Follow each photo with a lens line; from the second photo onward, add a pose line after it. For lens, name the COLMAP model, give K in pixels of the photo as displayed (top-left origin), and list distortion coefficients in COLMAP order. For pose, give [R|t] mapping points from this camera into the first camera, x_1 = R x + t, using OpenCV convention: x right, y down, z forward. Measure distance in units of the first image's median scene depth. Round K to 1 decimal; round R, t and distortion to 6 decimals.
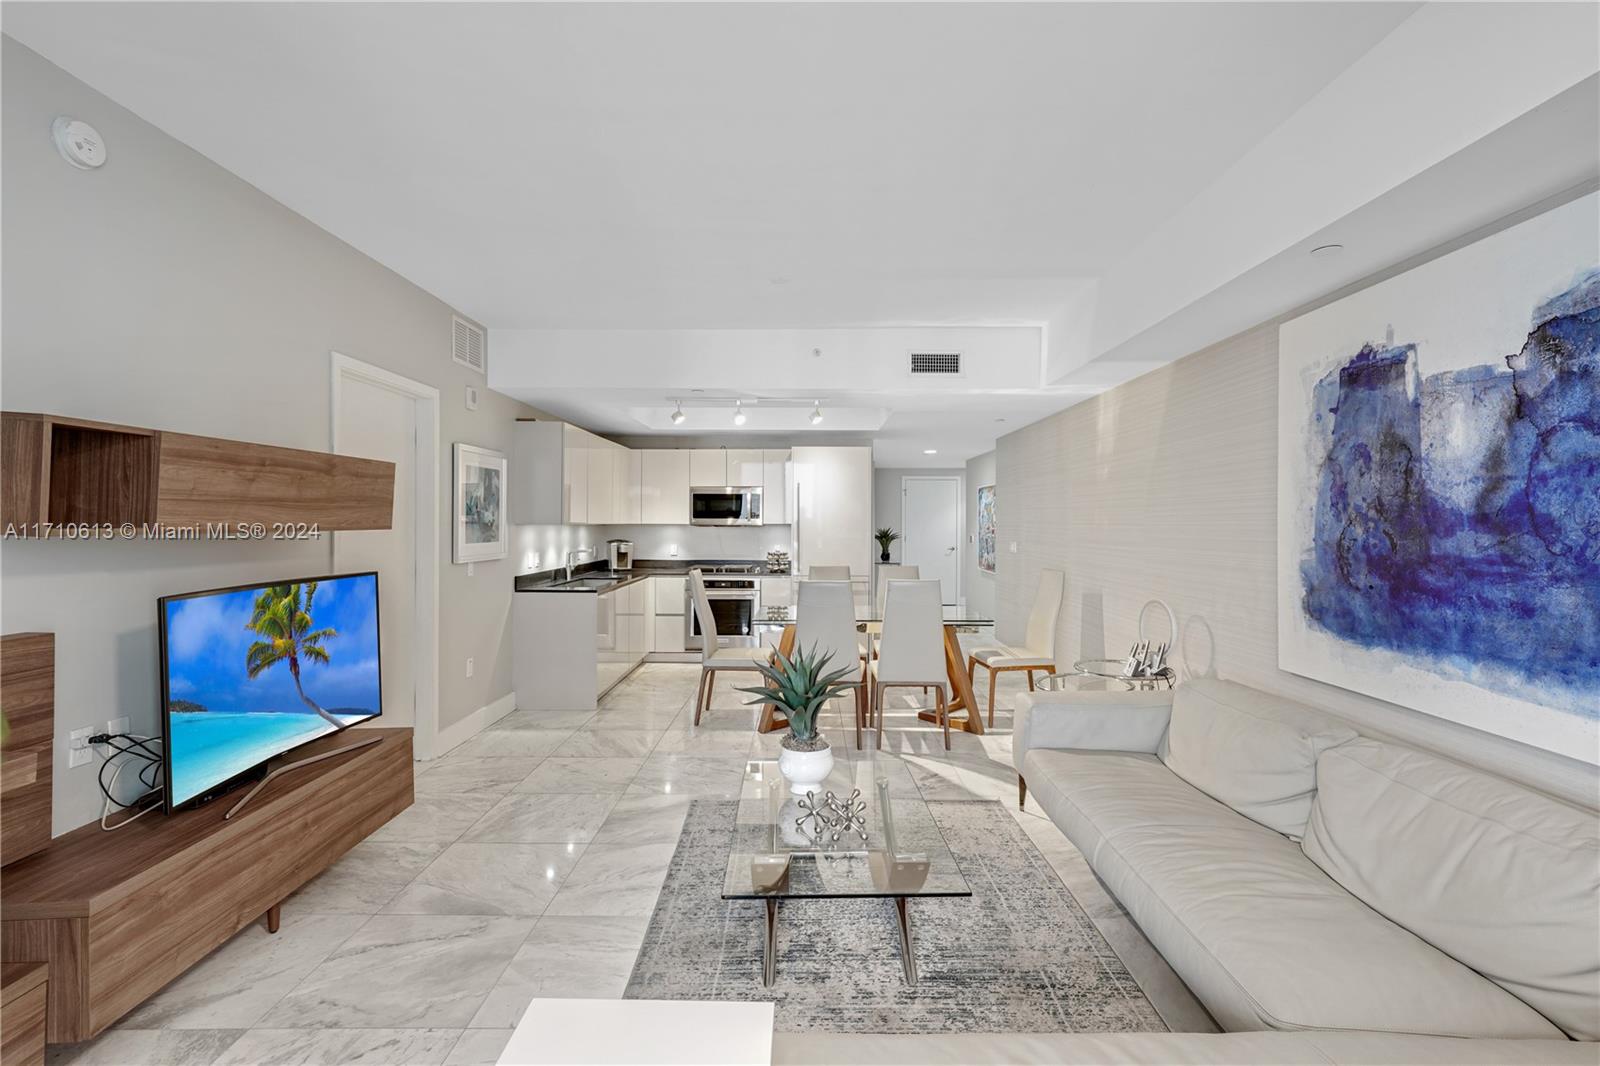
lens RADIAL K [[732.9, 0, 806.9], [0, 732.9, 525.0], [0, 0, 1]] dist [-0.000537, 0.000177]
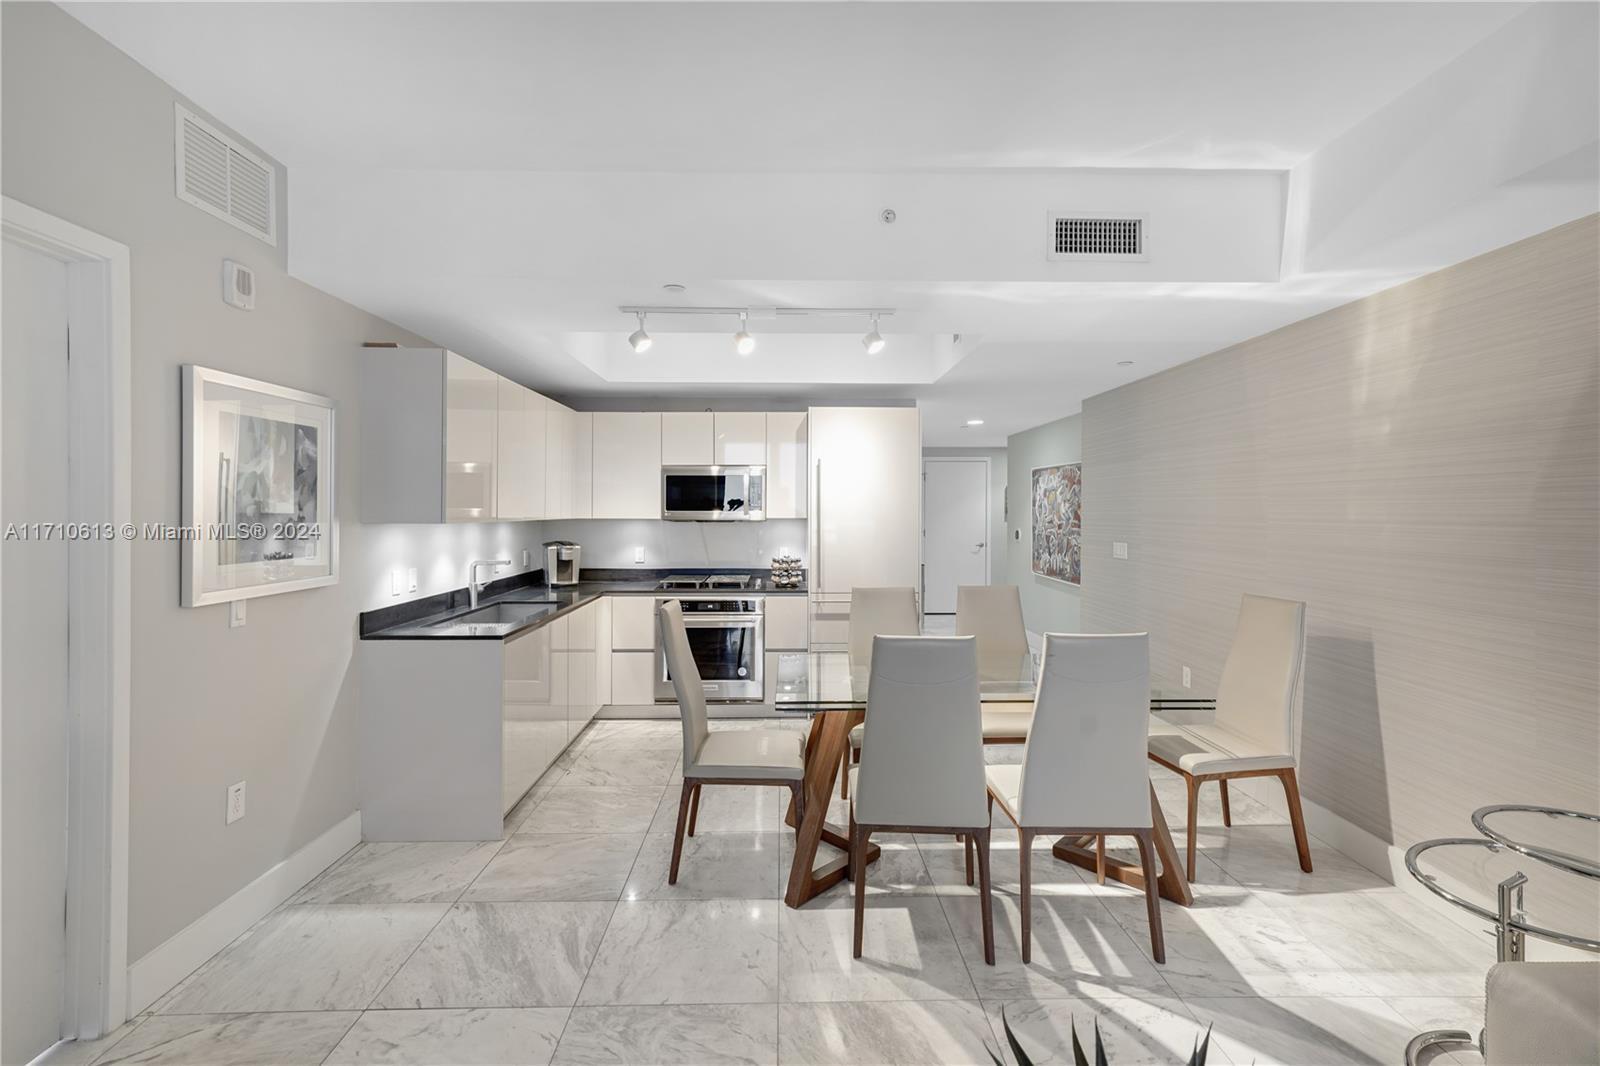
lens RADIAL K [[743.8, 0, 794.4], [0, 743.8, 511.8], [0, 0, 1]] dist [0.010545, 0.000076]
pose [[0.999871, -0.001394, 0.016014, -0.046462], [0.001429, 0.999997, -0.002187, -0.006524], [-0.016011, 0.002210, 0.999869, 0.301049]]
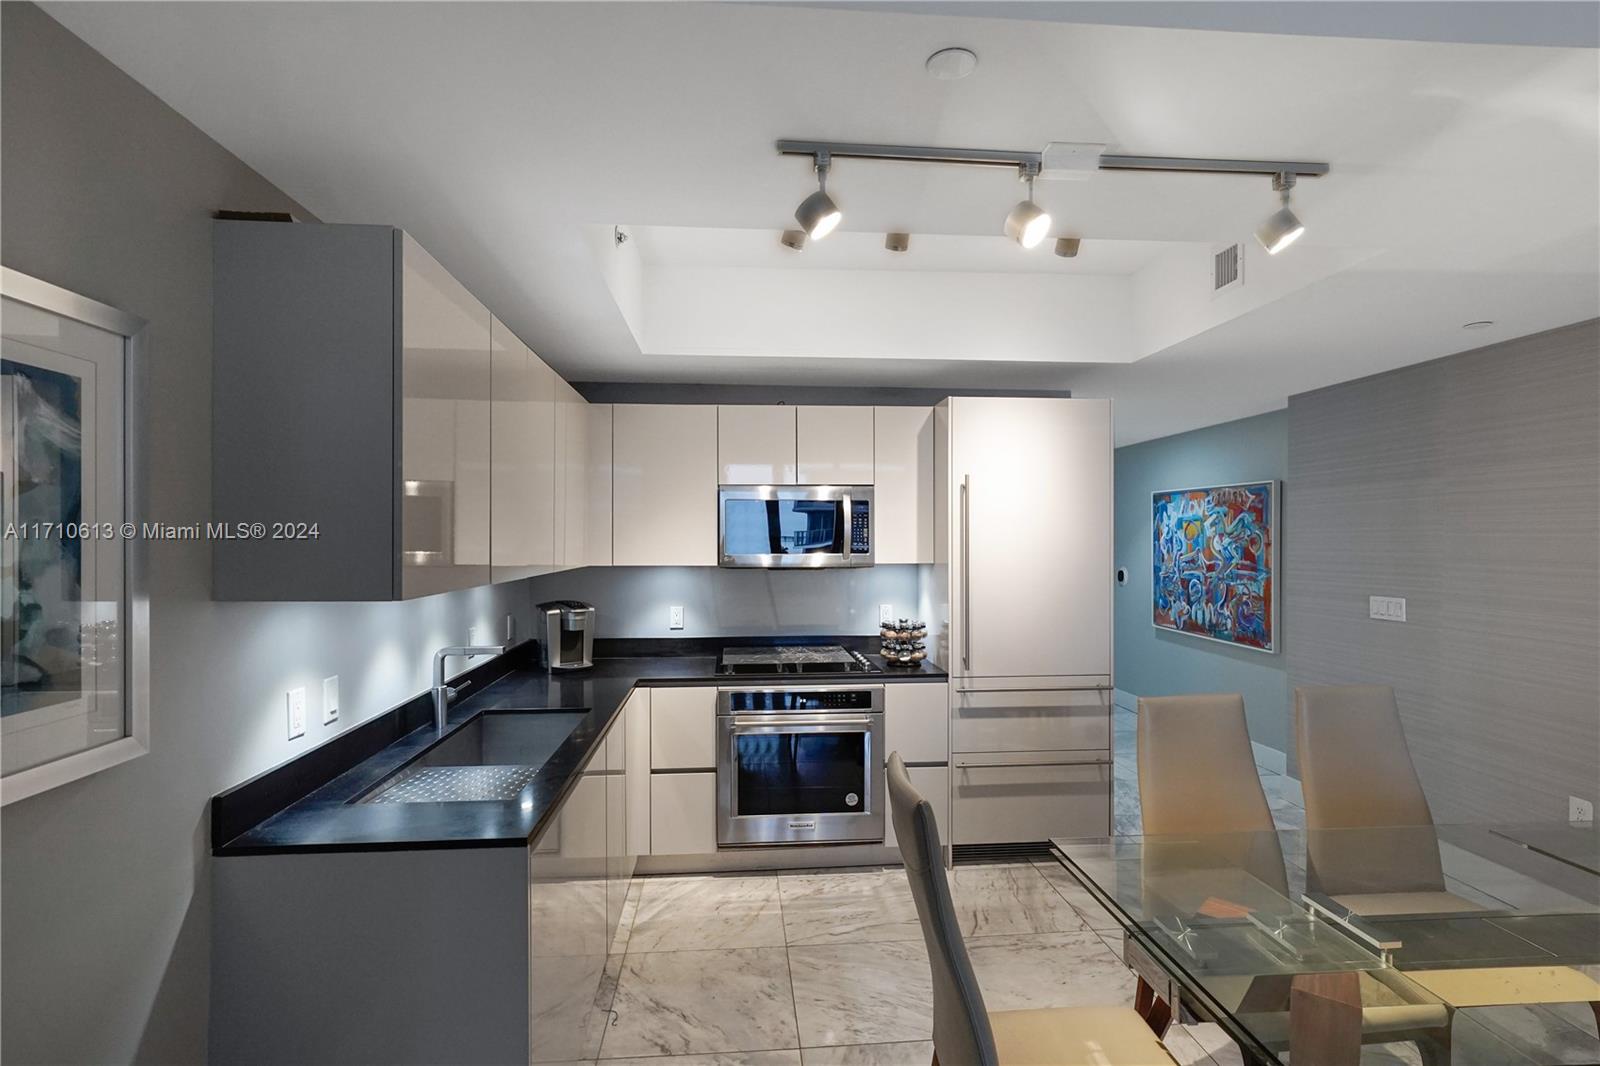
lens RADIAL K [[789.4, 0, 801.2], [0, 789.4, 547.4], [0, 0, 1]] dist [0.001833, 0.001126]
pose [[0.996767, -0.004555, 0.080213, -0.155958], [0.003953, 0.999963, 0.007663, -0.017270], [-0.080245, -0.007321, 0.996748, 0.524739]]
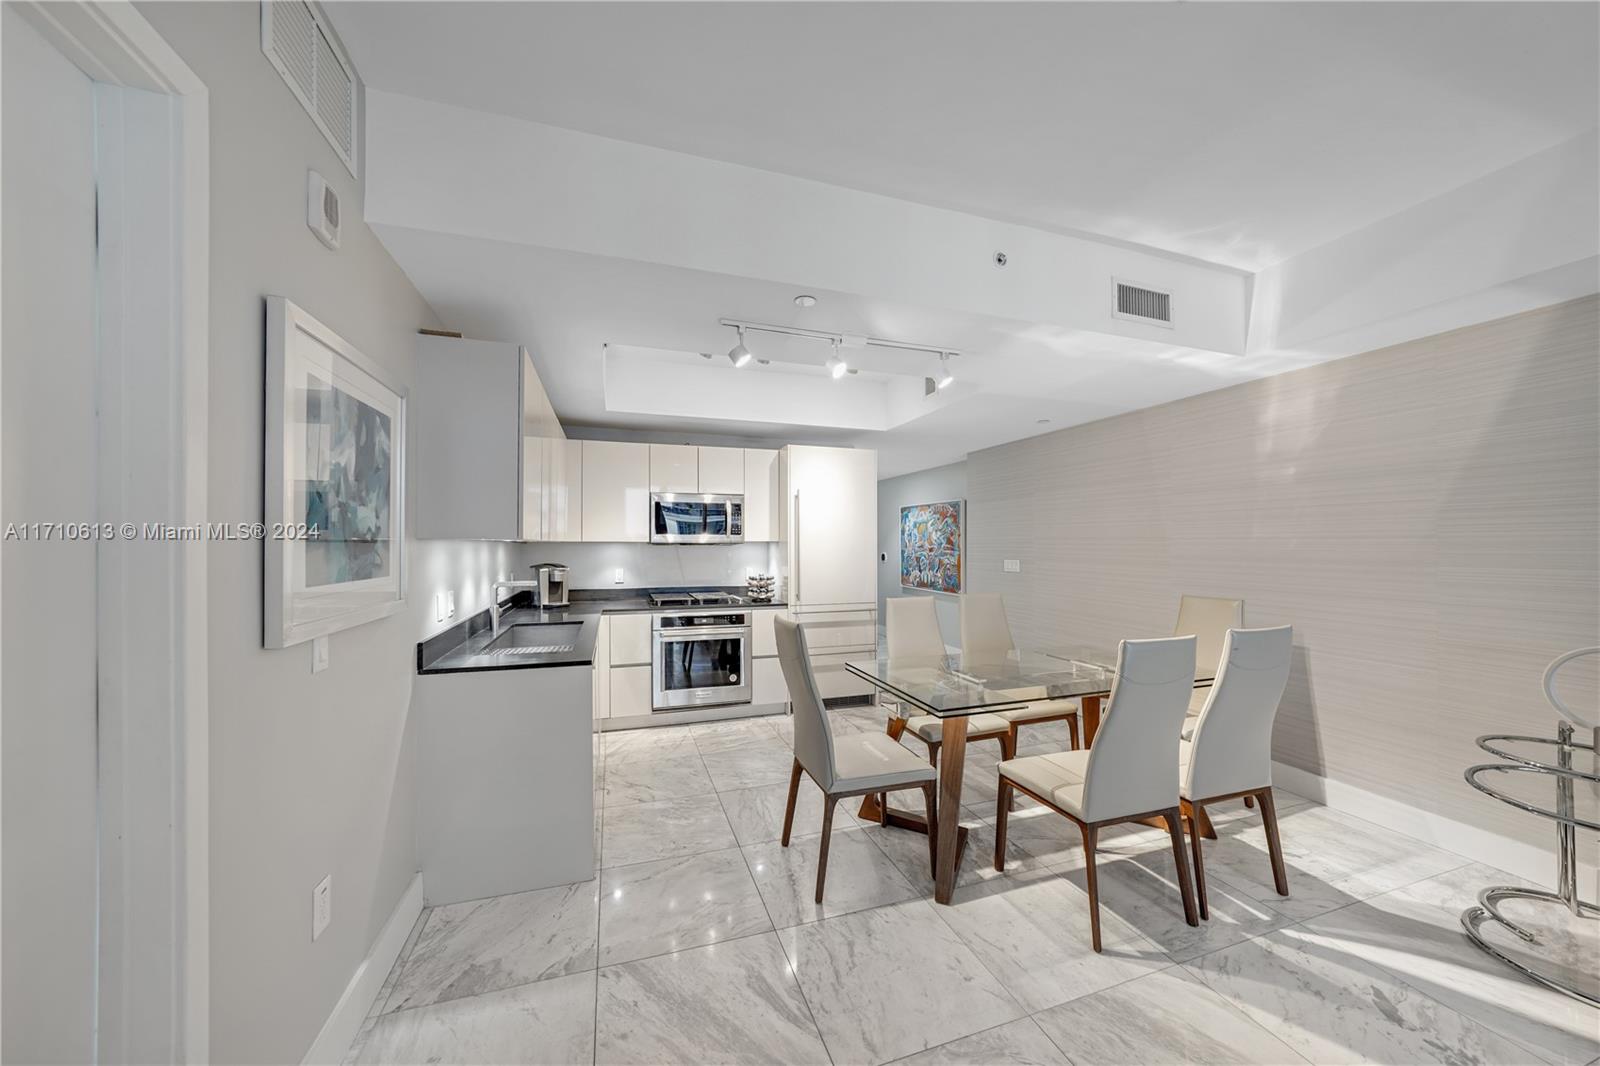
lens RADIAL K [[561.3, 0, 803.2], [0, 561.3, 545.4], [0, 0, 1]] dist [-0.012979, 0.000010]
pose [[0.949743, -0.002758, 0.313017, -0.201773], [0.003046, 0.999995, -0.000430, 0.003273], [-0.313015, 0.001362, 0.949747, 0.420146]]
